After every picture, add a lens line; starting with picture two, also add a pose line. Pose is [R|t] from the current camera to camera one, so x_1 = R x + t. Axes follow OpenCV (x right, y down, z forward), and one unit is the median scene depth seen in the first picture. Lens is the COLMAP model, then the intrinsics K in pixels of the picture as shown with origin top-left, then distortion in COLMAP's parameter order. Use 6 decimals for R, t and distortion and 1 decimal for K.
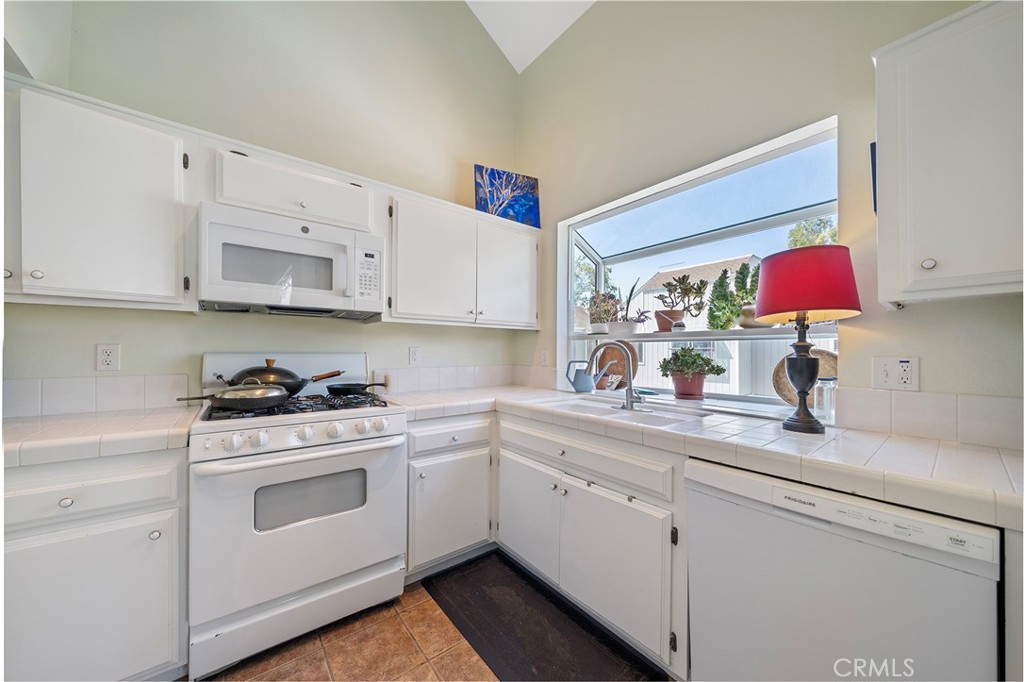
lens RADIAL K [[357.9, 0, 504.9], [0, 357.9, 348.4], [0, 0, 1]] dist [-0.000370, -0.001149]
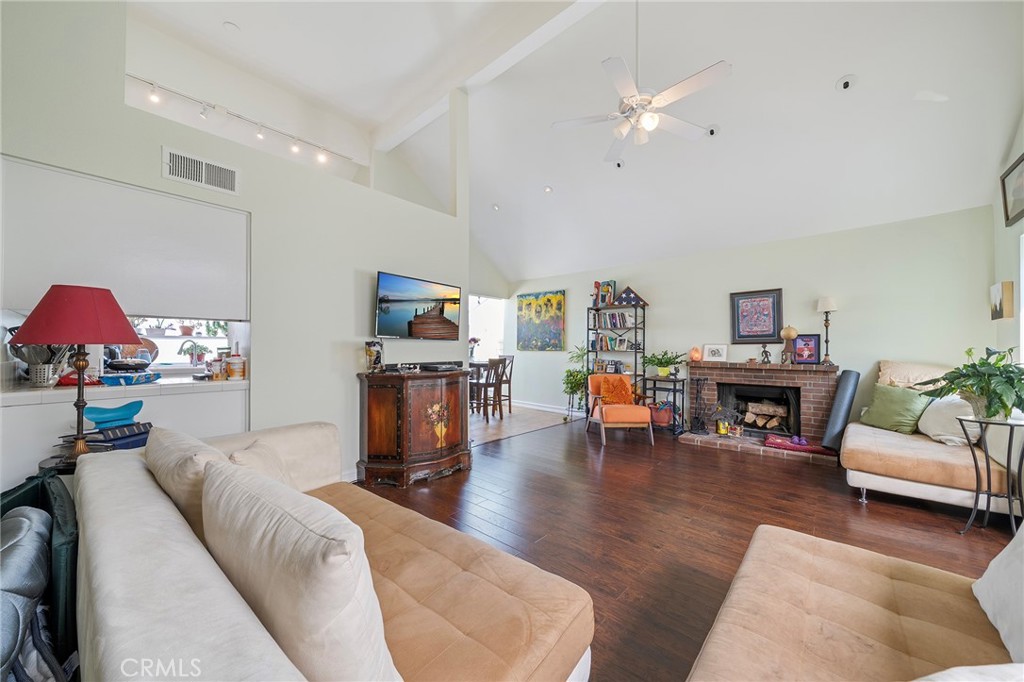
lens RADIAL K [[357.9, 0, 511.9], [0, 357.9, 344.6], [0, 0, 1]] dist [-0.000370, -0.001149]
pose [[-0.192409, 0.002637, 0.981311, -2.566721], [-0.008664, 0.999953, -0.004386, 0.003897], [-0.981277, -0.009346, -0.192377, -0.654458]]
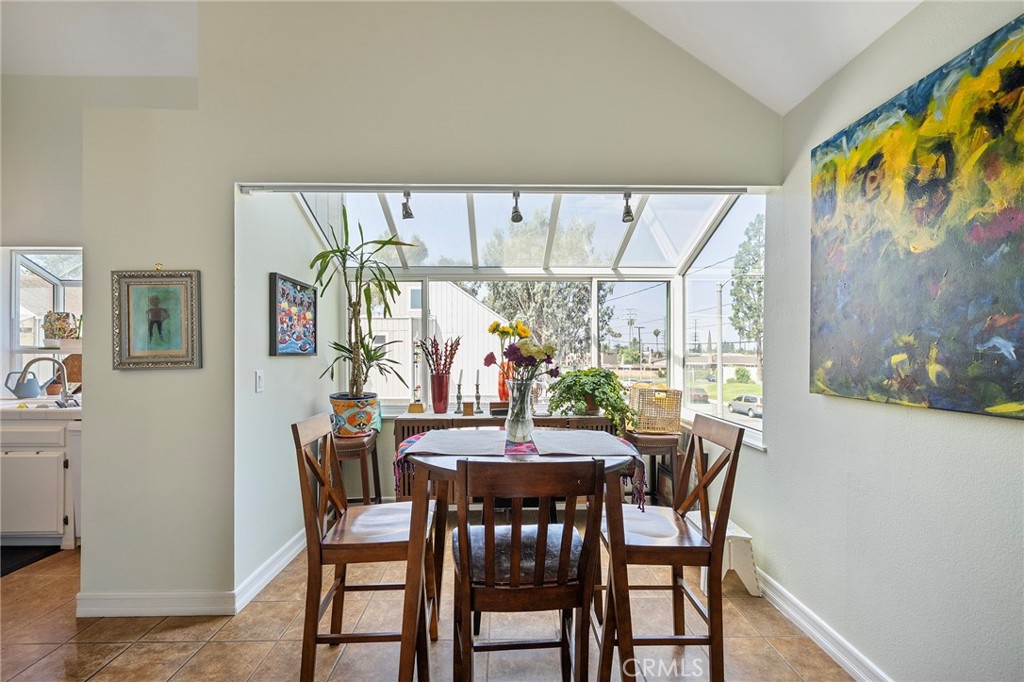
lens RADIAL K [[428.6, 0, 516.7], [0, 428.6, 355.0], [0, 0, 1]] dist [-0.001967, 0.000468]
pose [[0.584094, -0.004151, 0.811676, 0.022987], [-0.004888, 0.999951, 0.008631, -0.053109], [-0.811672, -0.009009, 0.584044, -1.503135]]
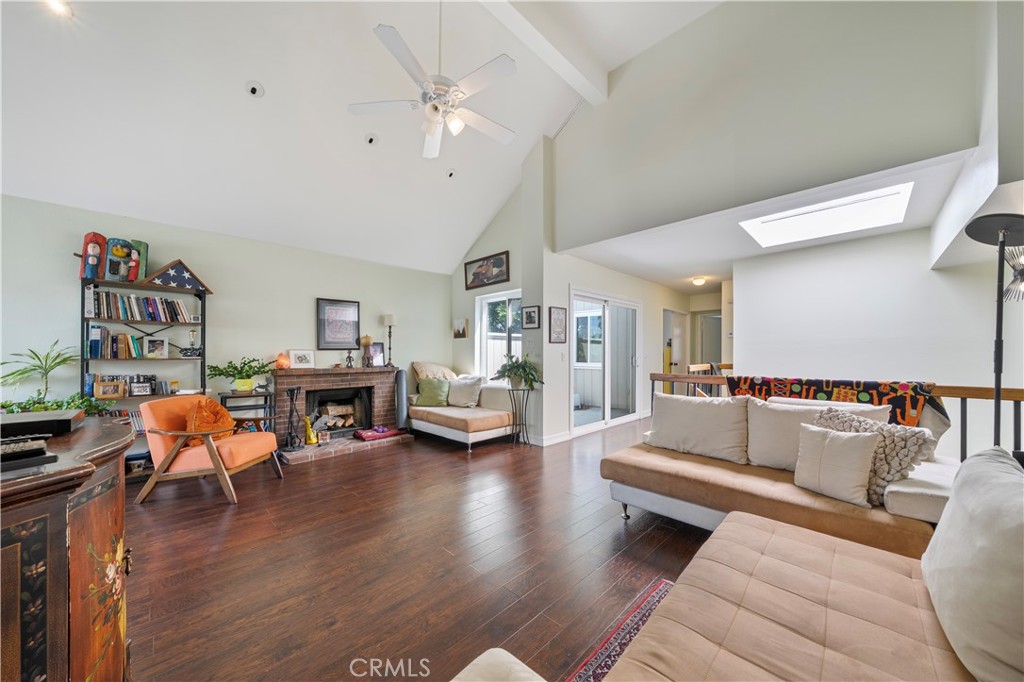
lens RADIAL K [[357.9, 0, 500.0], [0, 357.9, 351.8], [0, 0, 1]] dist [-0.000370, -0.001149]
pose [[-0.993192, -0.005022, -0.116384, -1.315646], [-0.003548, 0.999911, -0.012864, 0.017367], [0.116438, -0.012364, -0.993121, -0.032704]]
